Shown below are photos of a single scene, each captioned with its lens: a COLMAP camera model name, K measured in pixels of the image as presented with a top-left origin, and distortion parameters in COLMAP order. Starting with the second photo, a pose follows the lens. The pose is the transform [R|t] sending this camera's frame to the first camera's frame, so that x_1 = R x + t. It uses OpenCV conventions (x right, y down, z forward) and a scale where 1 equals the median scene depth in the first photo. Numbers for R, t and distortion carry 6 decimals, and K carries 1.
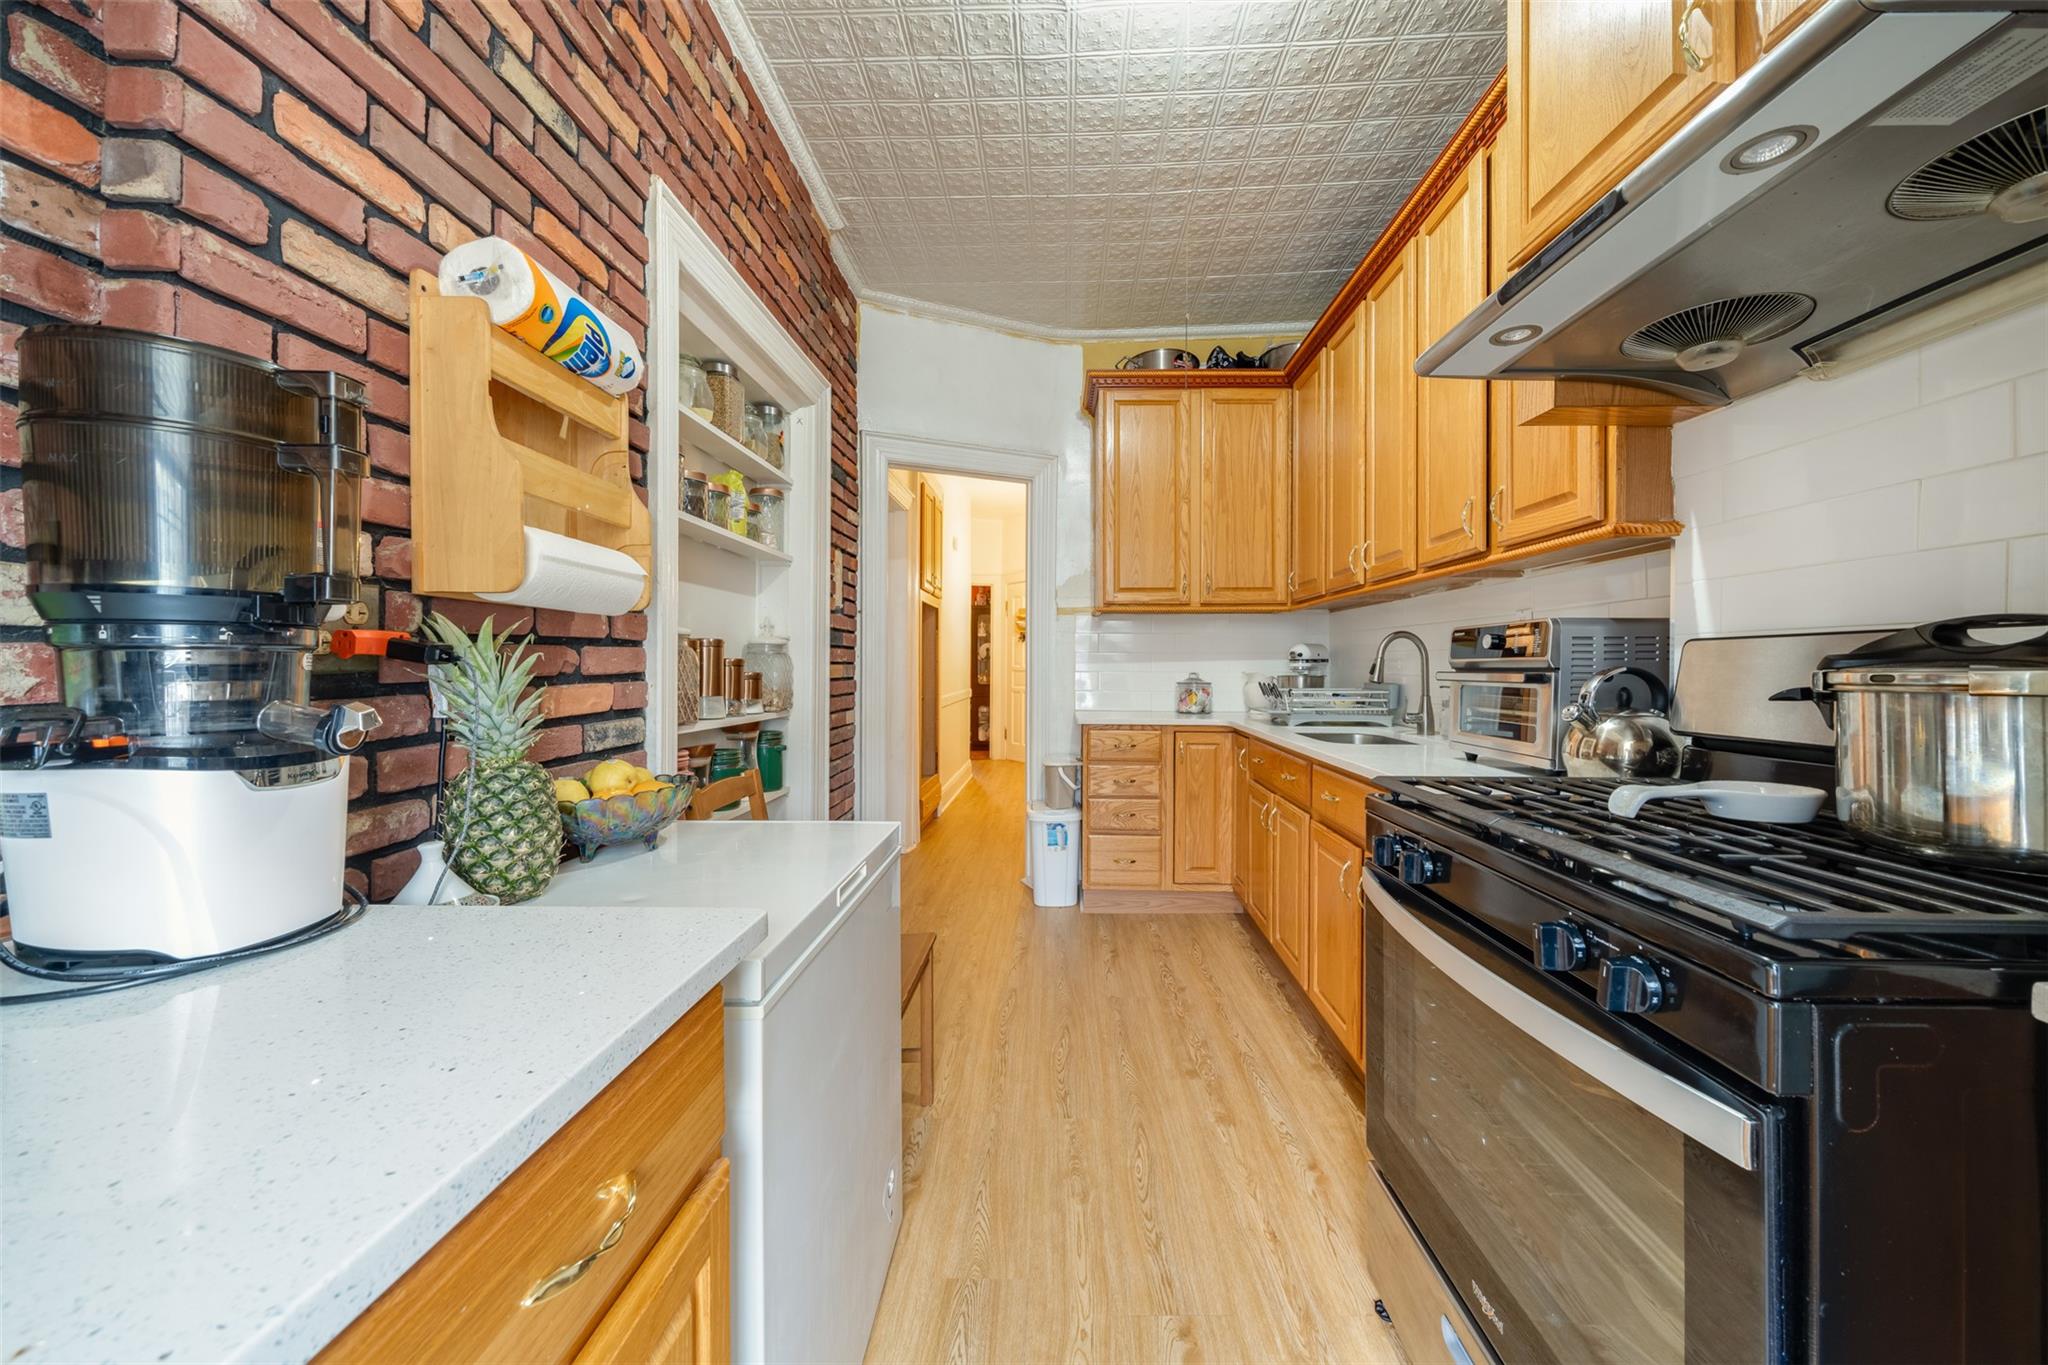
lens RADIAL K [[699.6, 0, 1032.9], [0, 699.6, 668.0], [0, 0, 1]] dist [-0.000429, -0.000059]
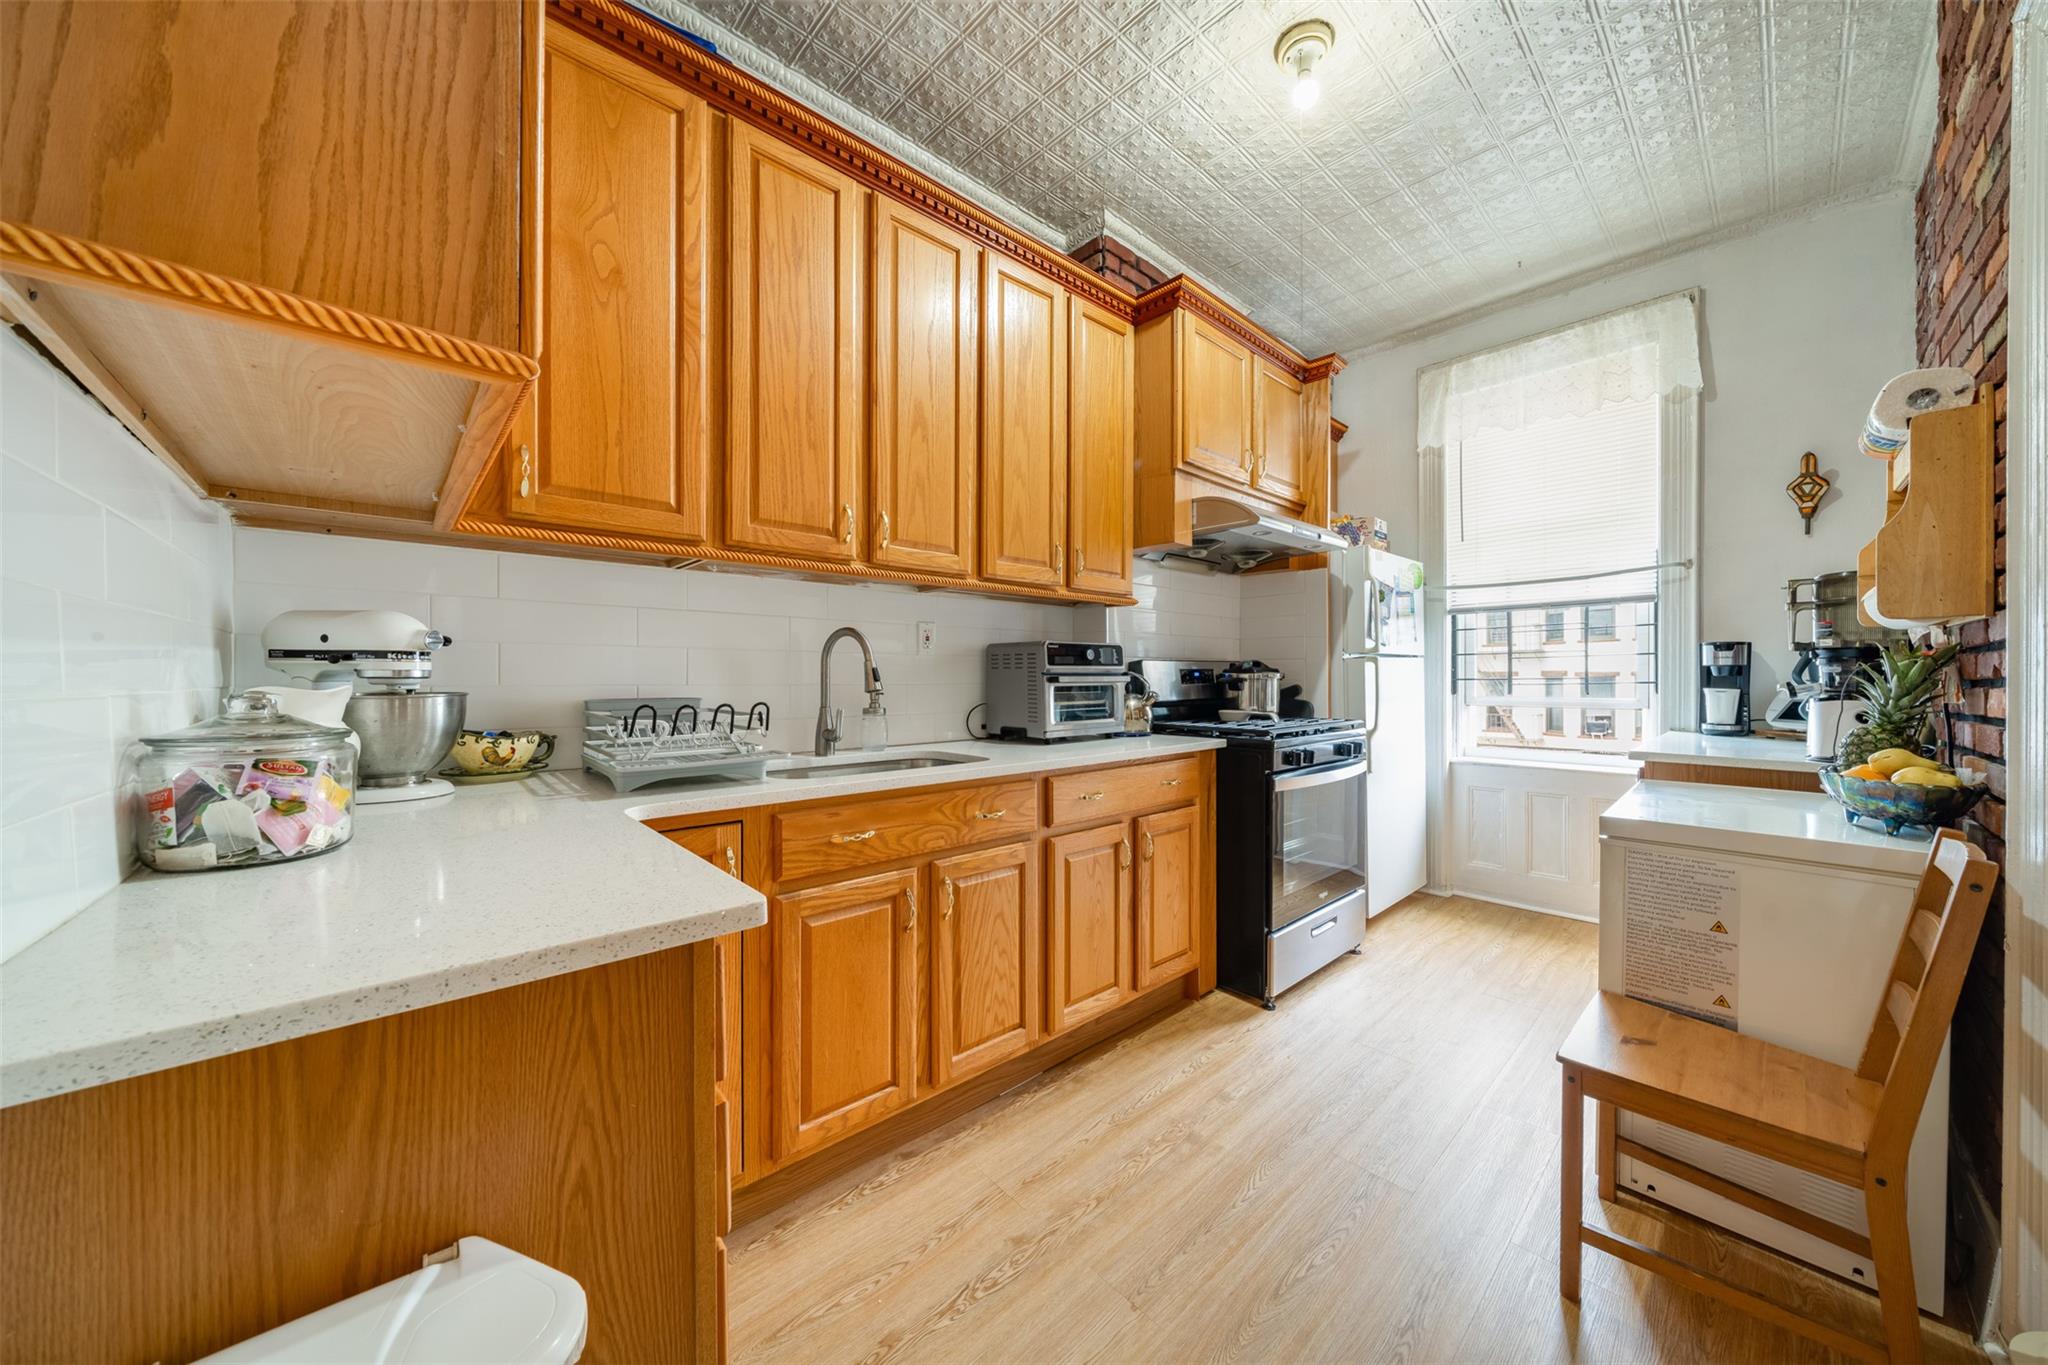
lens RADIAL K [[716.1, 0, 1033.2], [0, 716.1, 680.1], [0, 0, 1]] dist [-0.000241, 0.000019]
pose [[-0.719047, -0.006069, 0.694935, -0.235034], [-0.004682, 0.999981, 0.003889, 0.007702], [-0.694945, -0.000457, -0.719062, 1.715542]]
